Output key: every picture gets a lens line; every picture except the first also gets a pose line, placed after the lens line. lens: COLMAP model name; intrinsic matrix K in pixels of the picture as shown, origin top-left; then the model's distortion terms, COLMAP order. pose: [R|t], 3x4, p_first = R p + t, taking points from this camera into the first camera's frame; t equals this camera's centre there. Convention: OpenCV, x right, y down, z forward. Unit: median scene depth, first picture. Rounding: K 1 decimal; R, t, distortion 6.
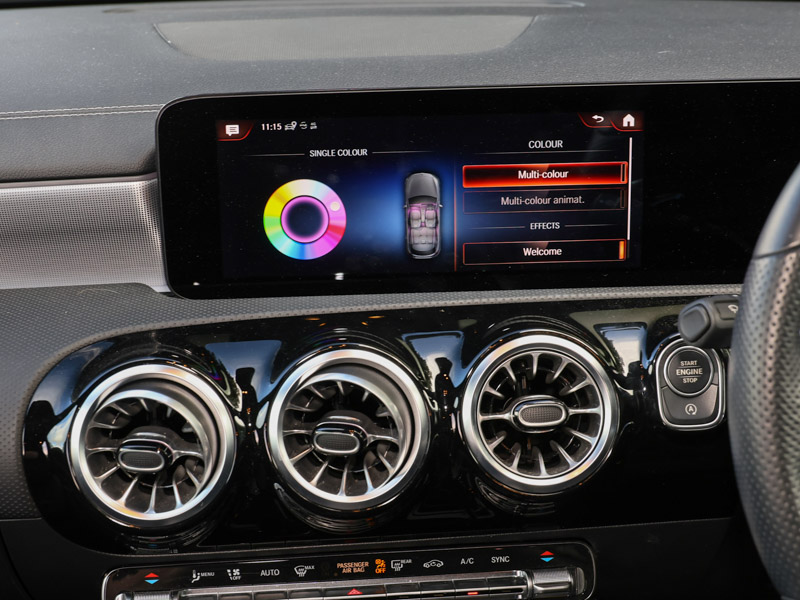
lens RADIAL K [[1354.2, 0, 400.4], [0, 1354.2, 293.5], [0, 0, 1]] dist [0.057338, 0.000000]
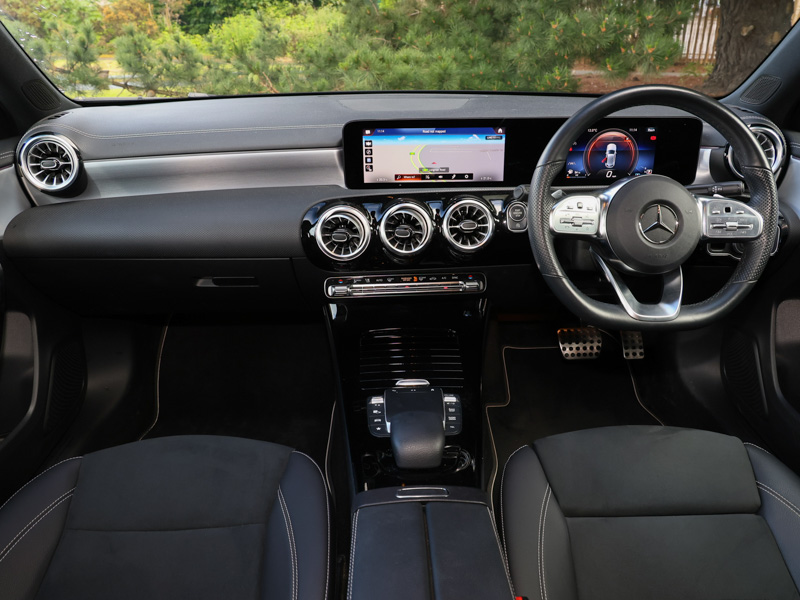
lens RADIAL K [[634.2, 0, 404.2], [0, 634.2, 300.5], [0, 0, 1]] dist [0.010838, -0.009675]
pose [[0.999928, 0.010757, -0.005253, -0.033088], [-0.010429, 0.998207, 0.058945, 0.173099], [0.005878, -0.058886, 0.998247, -0.438509]]
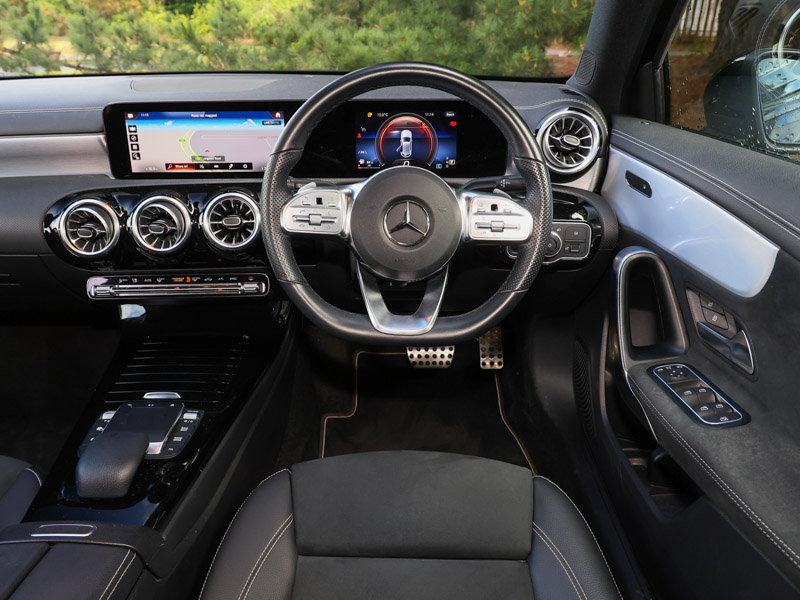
lens RADIAL K [[634.2, 0, 464.2], [0, 634.2, 292.5], [0, 0, 1]] dist [0.010838, -0.009675]
pose [[0.997384, 0.028868, -0.066277, 0.653789], [-0.024045, 0.997083, 0.072439, 0.126444], [0.068175, -0.070655, 0.995168, -0.250377]]
